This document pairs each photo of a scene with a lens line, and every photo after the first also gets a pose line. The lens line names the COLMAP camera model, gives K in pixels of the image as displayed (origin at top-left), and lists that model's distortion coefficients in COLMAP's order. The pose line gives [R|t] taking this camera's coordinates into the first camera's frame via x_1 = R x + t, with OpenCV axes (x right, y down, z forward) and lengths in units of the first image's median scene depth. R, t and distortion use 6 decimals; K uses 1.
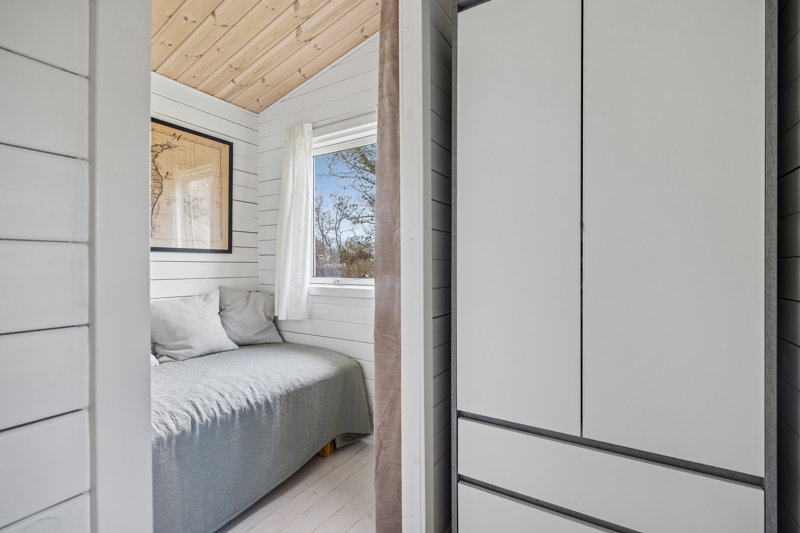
lens RADIAL K [[362.2, 0, 400.0], [0, 362.2, 266.5], [0, 0, 1]] dist [0.001799, 0.000190]
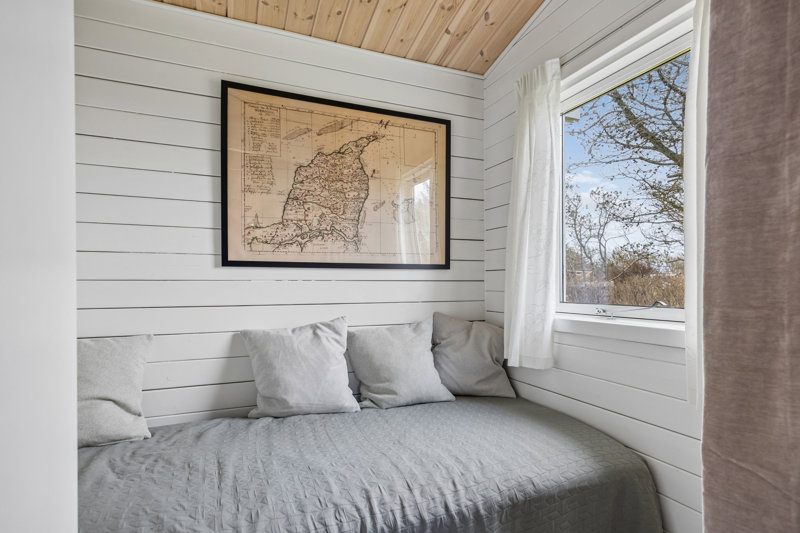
lens RADIAL K [[432.0, 0, 403.2], [0, 432.0, 289.2], [0, 0, 1]] dist [0.004897, 0.000464]
pose [[0.825191, 0.001068, -0.564853, -0.042062], [0.003931, 0.999963, 0.007634, -0.002016], [0.564840, -0.008520, 0.825156, 0.224082]]
